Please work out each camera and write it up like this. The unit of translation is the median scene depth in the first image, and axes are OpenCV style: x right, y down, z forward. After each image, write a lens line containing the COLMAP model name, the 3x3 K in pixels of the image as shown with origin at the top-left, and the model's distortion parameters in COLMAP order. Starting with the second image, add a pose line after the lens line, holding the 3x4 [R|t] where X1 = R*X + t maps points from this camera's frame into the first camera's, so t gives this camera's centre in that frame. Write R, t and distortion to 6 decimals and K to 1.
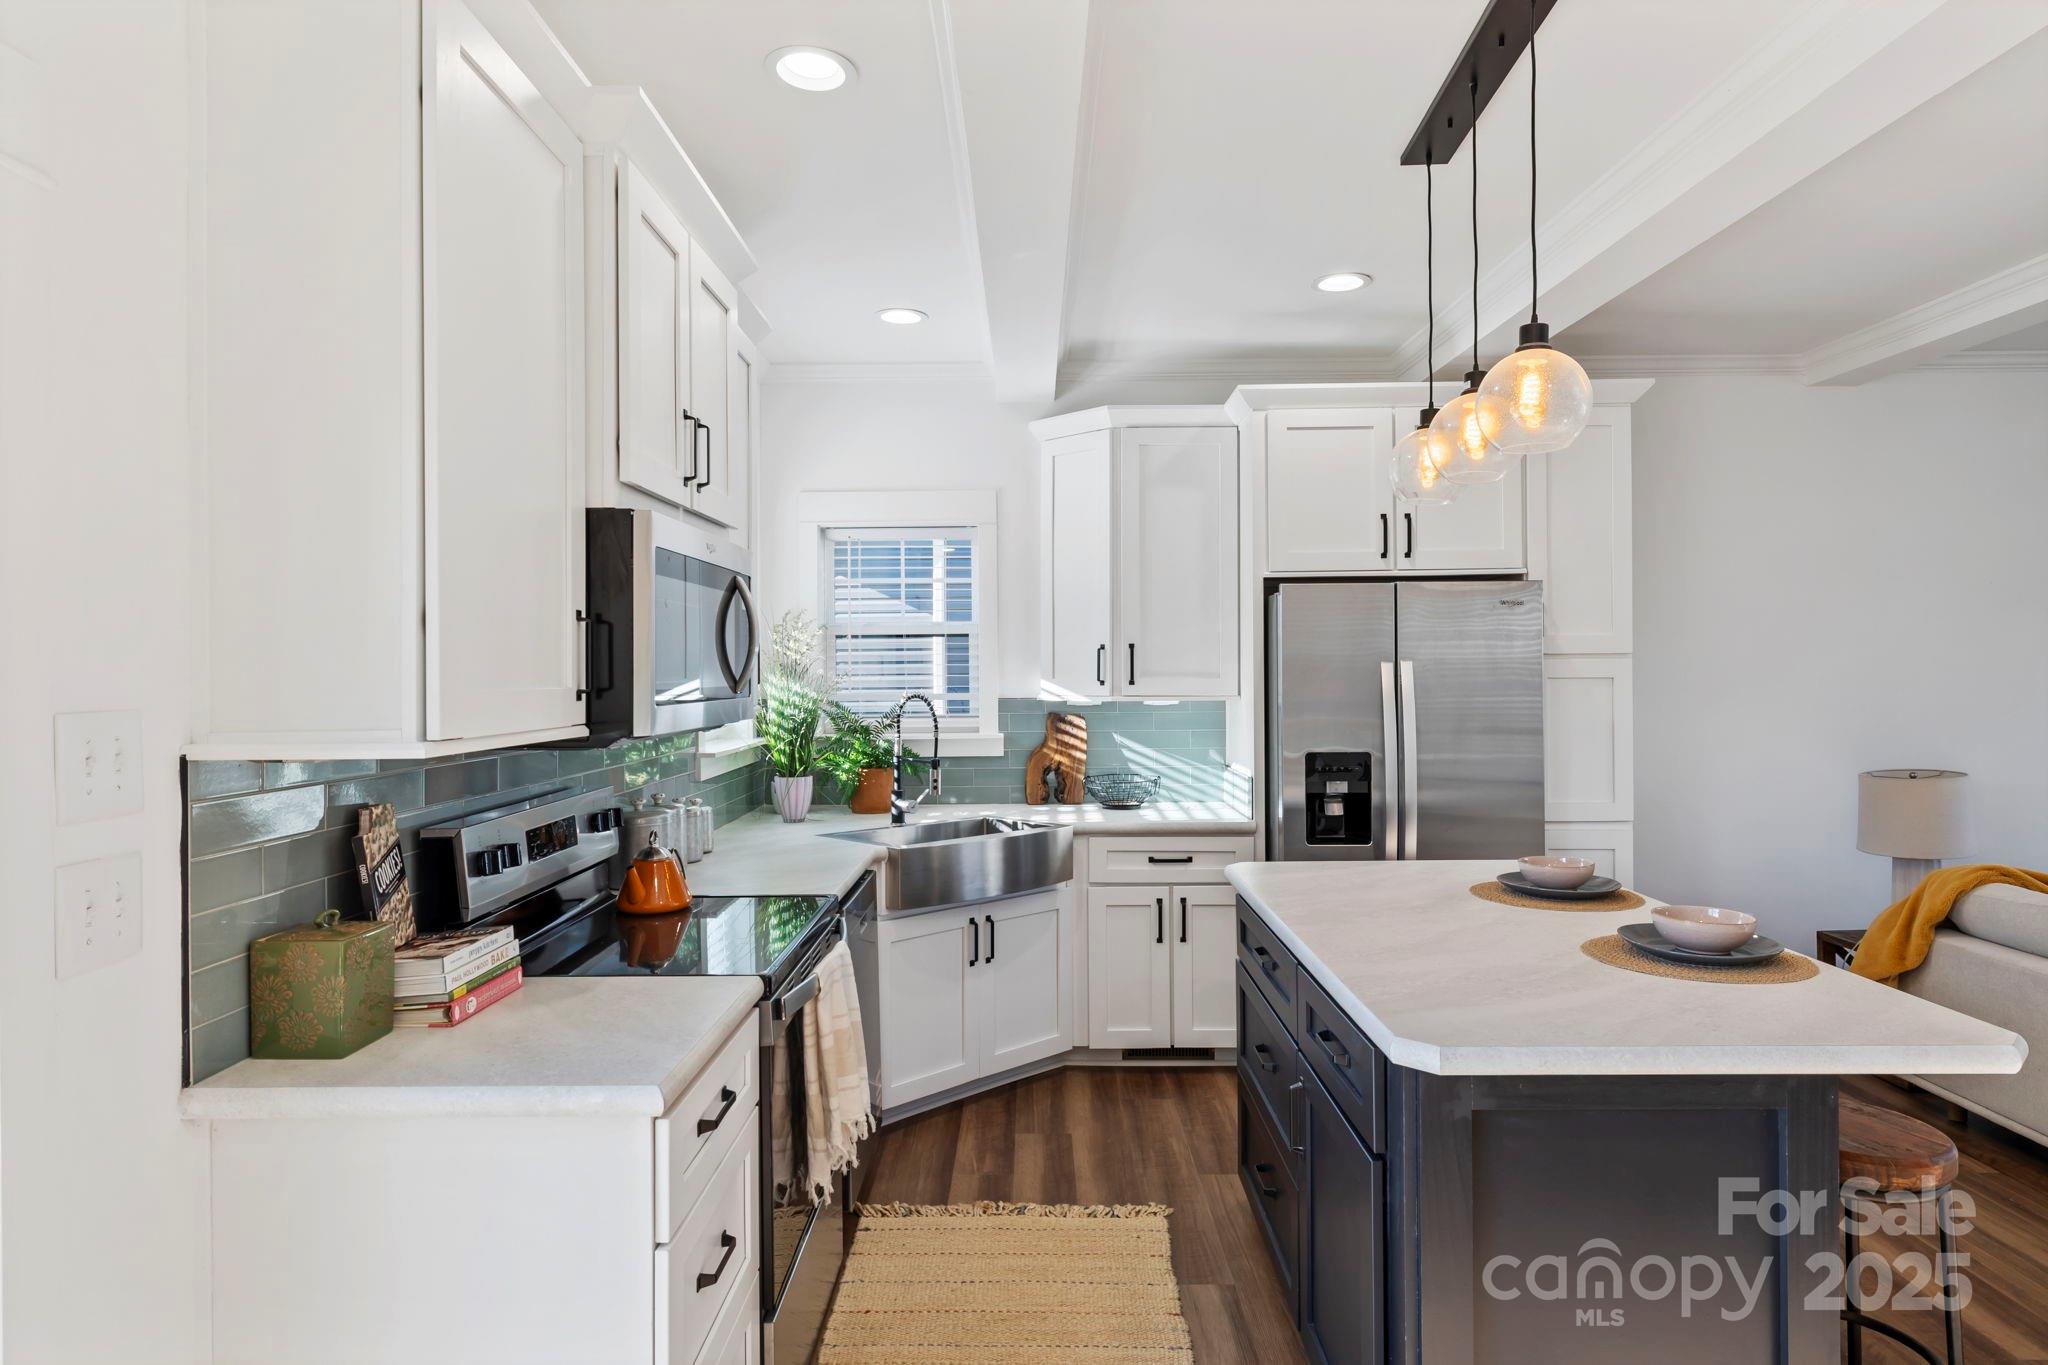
lens RADIAL K [[1104.7, 0, 1024.0], [0, 1104.7, 682.5], [0, 0, 1]] dist [-0.001295, -0.000122]
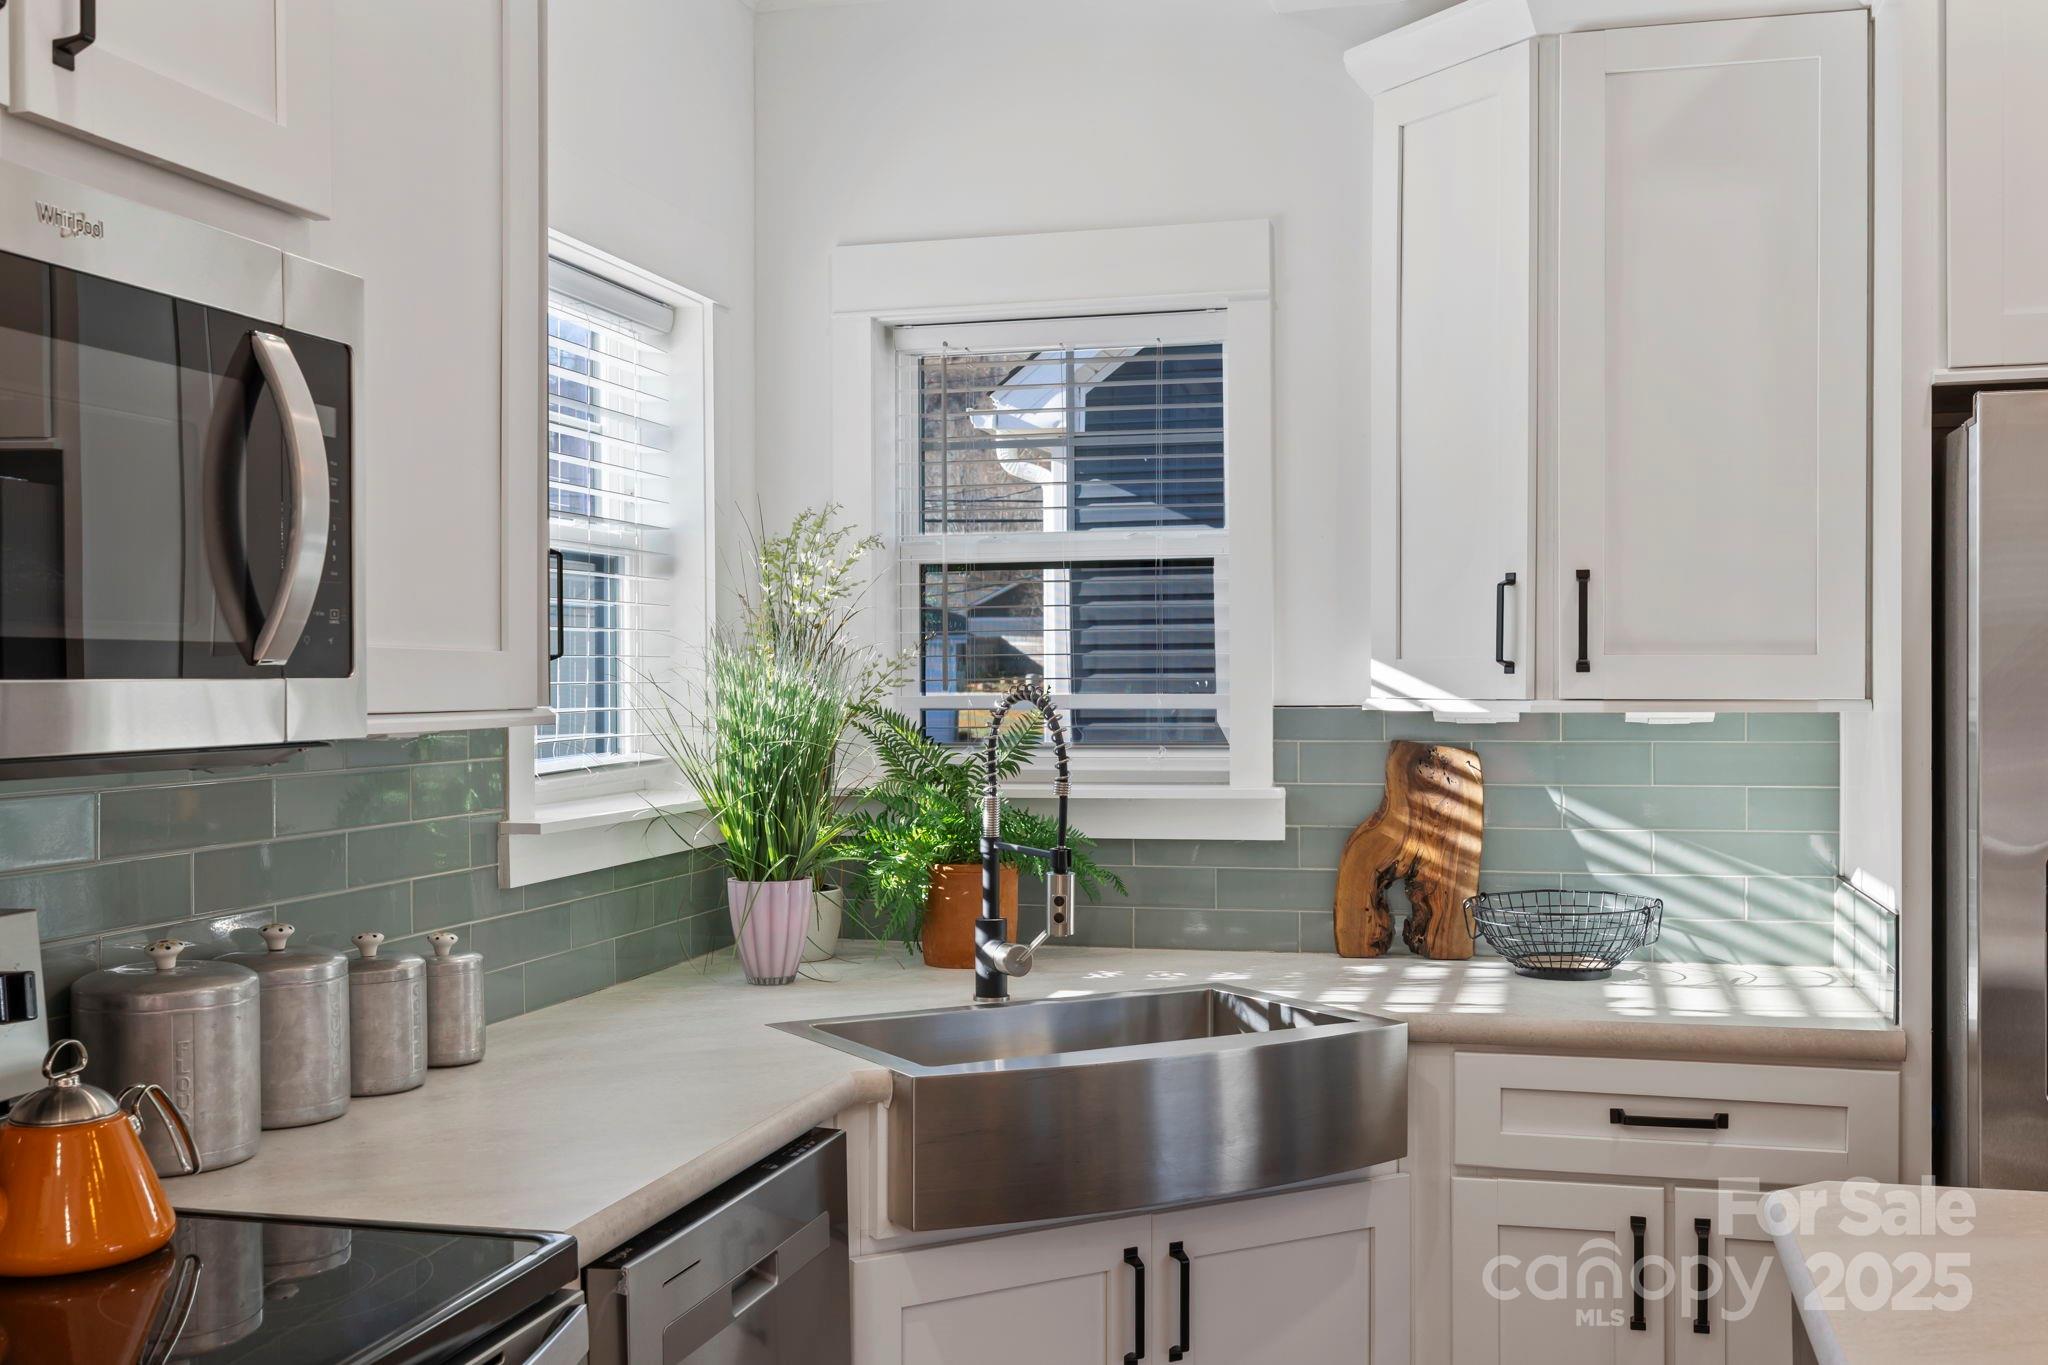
lens RADIAL K [[2025.9, 0, 1010.9], [0, 2025.9, 697.5], [0, 0, 1]] dist [-0.001319, -0.004416]
pose [[0.971159, 0.003937, -0.238402, 0.071401], [-0.003067, 0.999987, 0.004017, 0.009279], [0.238415, -0.003170, 0.971158, 0.234215]]
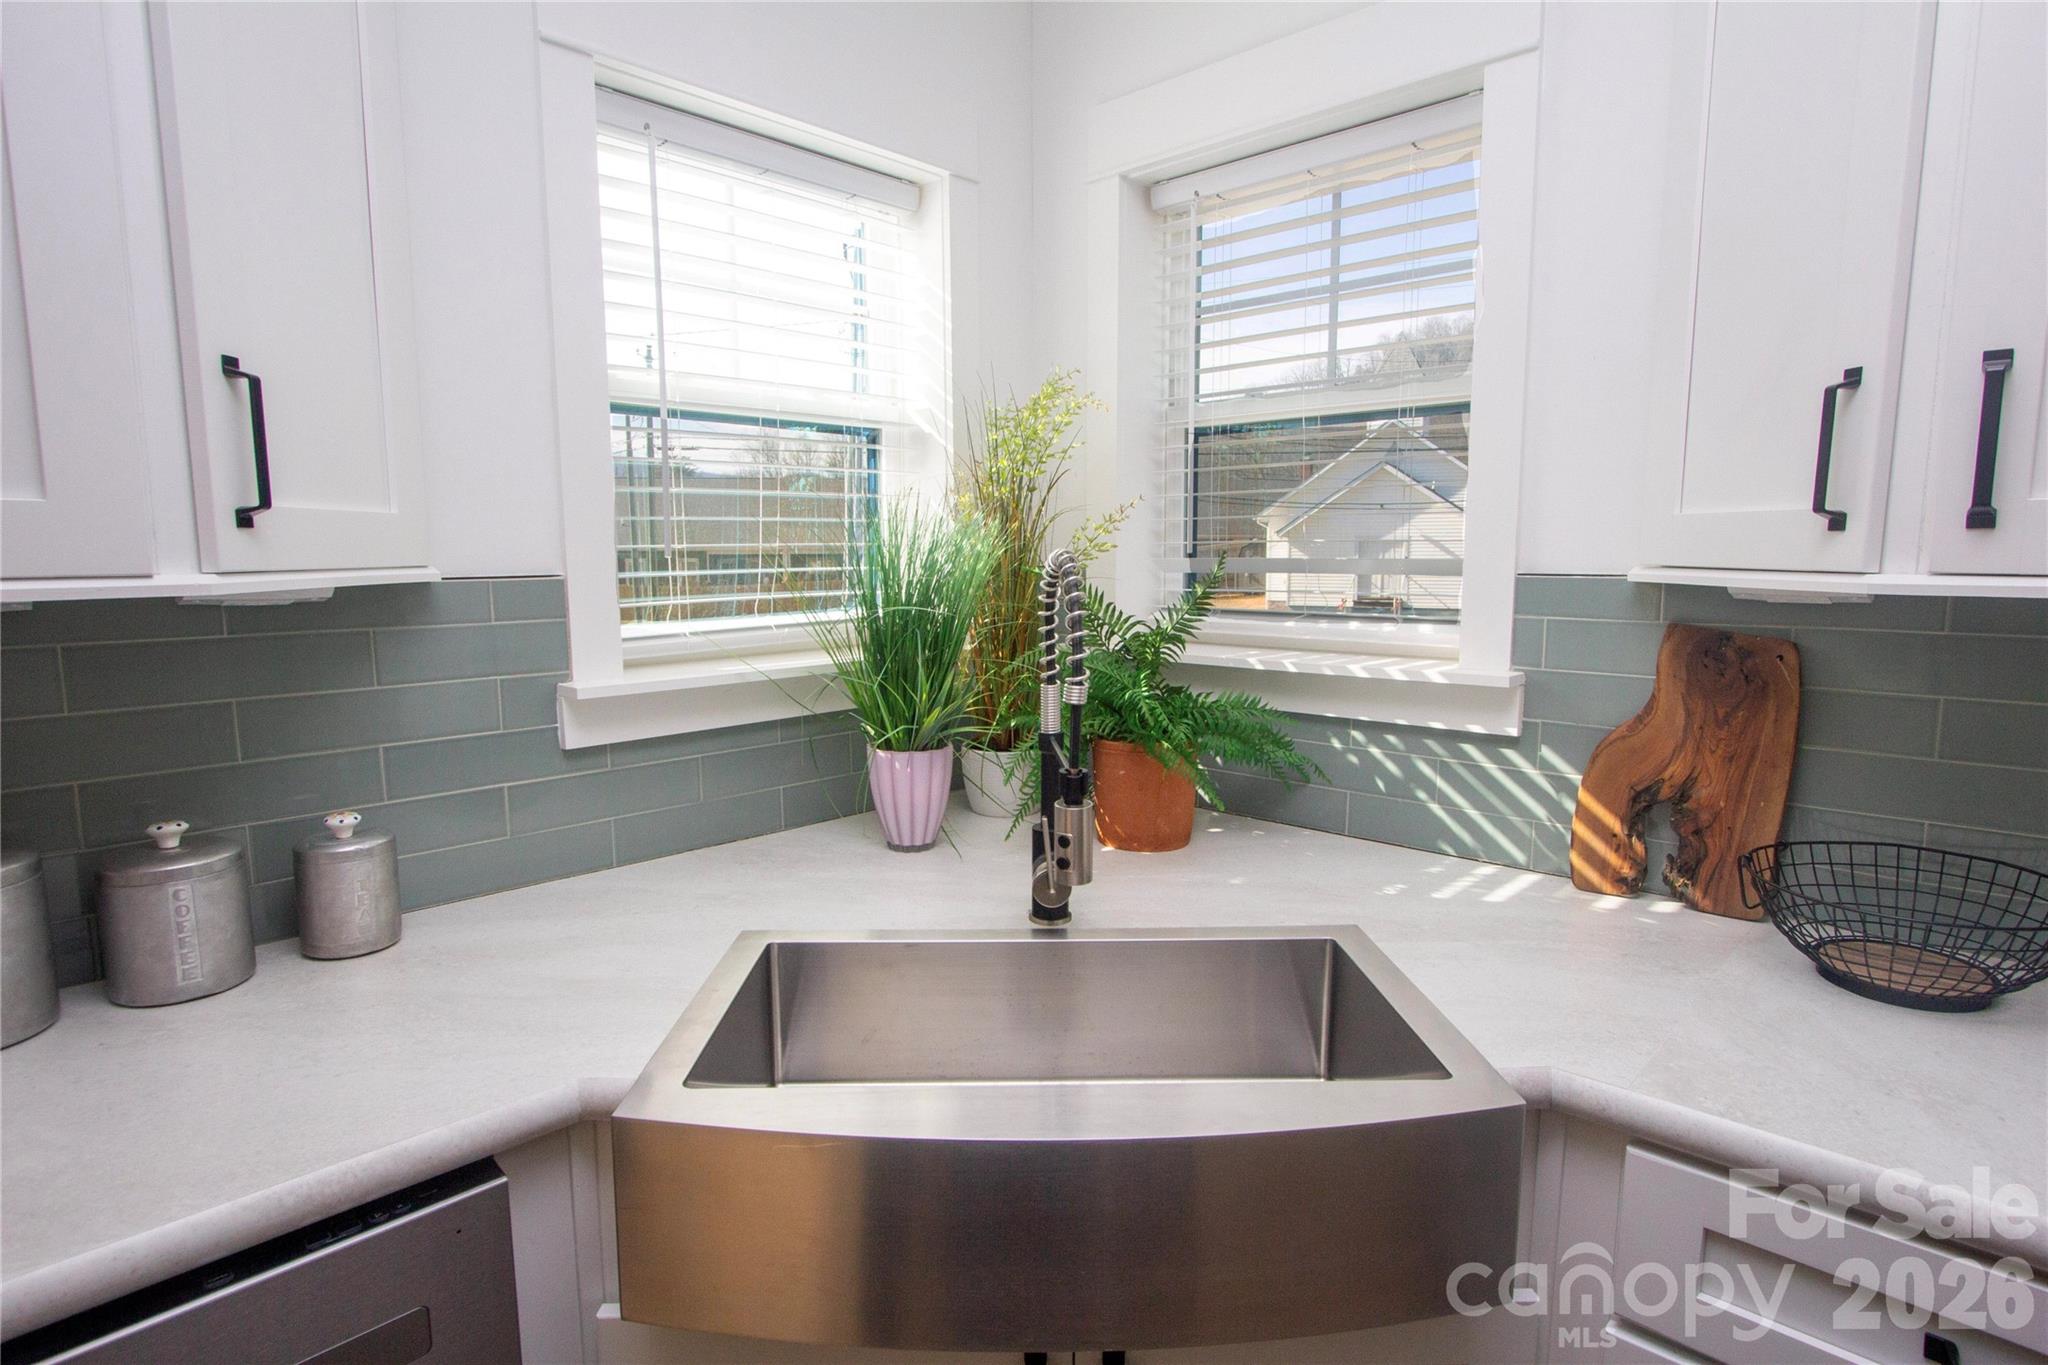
lens RADIAL K [[1104.7, 0, 1024.0], [0, 1104.7, 682.5], [0, 0, 1]] dist [-0.001295, -0.000122]
pose [[0.751647, 0.082739, -0.654355, 0.101307], [-0.002790, 0.992491, 0.122289, 0.007058], [0.659560, -0.090093, 0.746233, 0.685791]]
